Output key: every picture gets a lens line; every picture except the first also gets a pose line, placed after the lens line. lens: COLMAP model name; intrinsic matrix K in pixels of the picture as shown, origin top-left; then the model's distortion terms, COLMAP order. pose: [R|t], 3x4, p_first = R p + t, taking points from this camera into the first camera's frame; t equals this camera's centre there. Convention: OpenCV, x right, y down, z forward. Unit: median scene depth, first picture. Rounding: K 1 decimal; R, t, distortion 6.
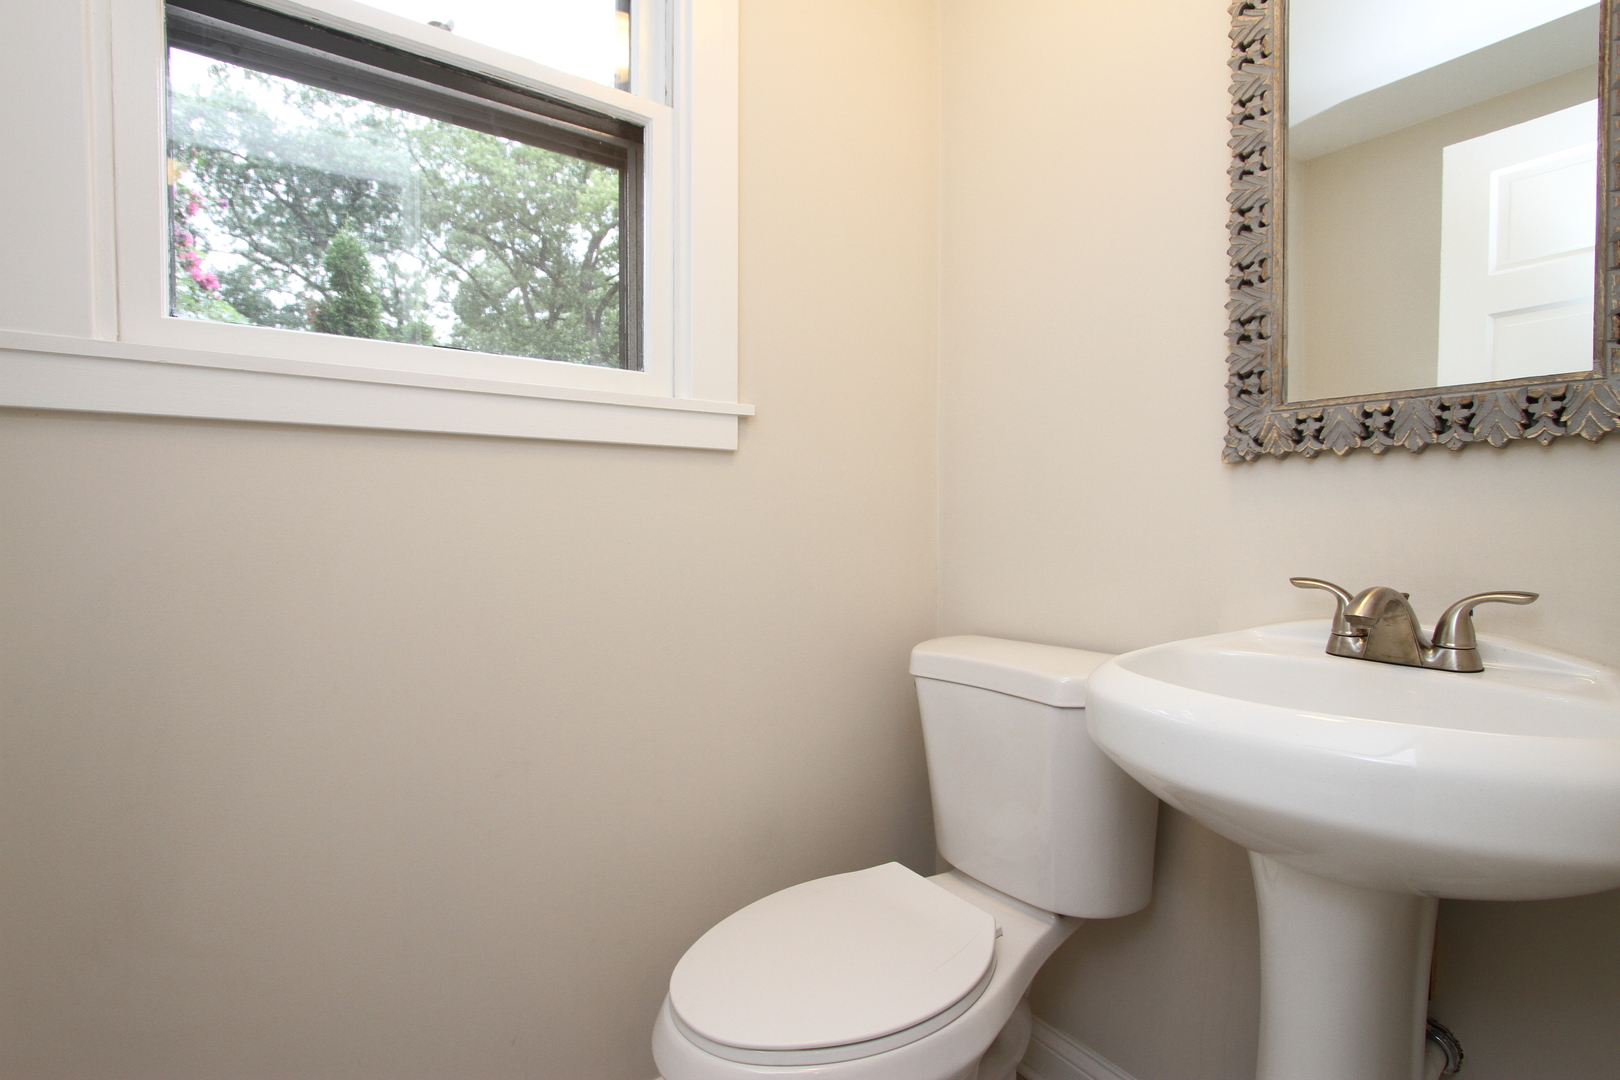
lens RADIAL K [[745.7, 0, 810.1], [0, 745.7, 540.4], [0, 0, 1]] dist [-0.018881, 0.003214]
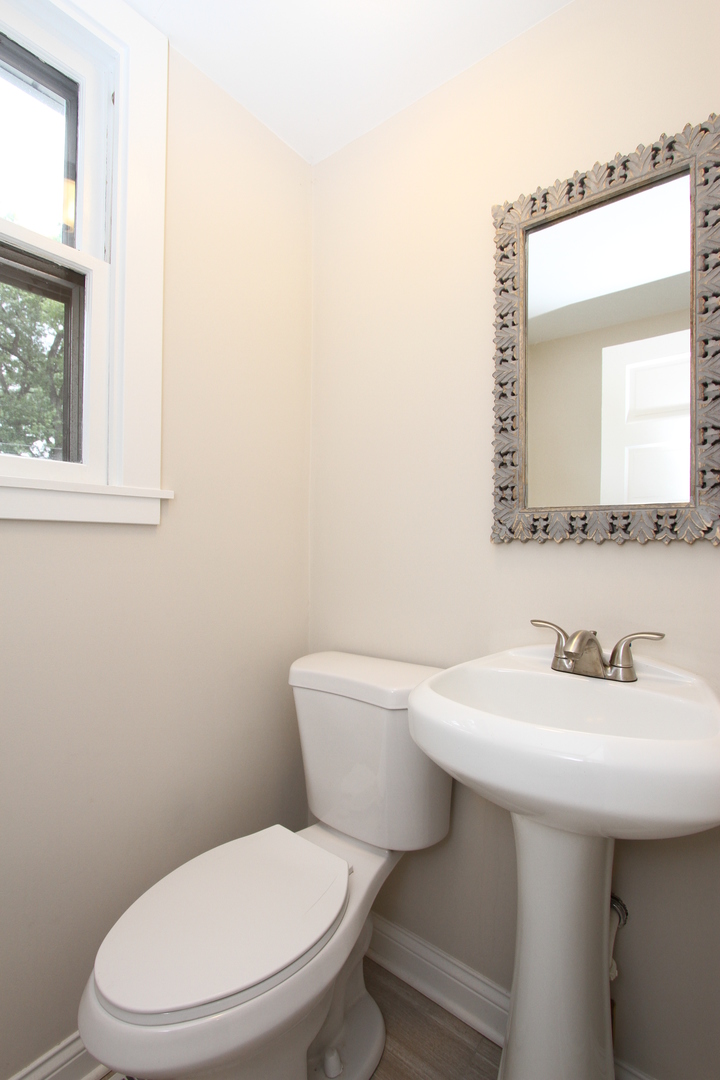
lens RADIAL K [[497.1, 0, 356.3], [0, 497.1, 541.5], [0, 0, 1]] dist [-0.018881, 0.003214]
pose [[0.966307, 0.007481, 0.257282, 0.017604], [-0.000921, 0.999672, -0.025608, -0.084942], [-0.257389, 0.024508, 0.965997, 0.070305]]
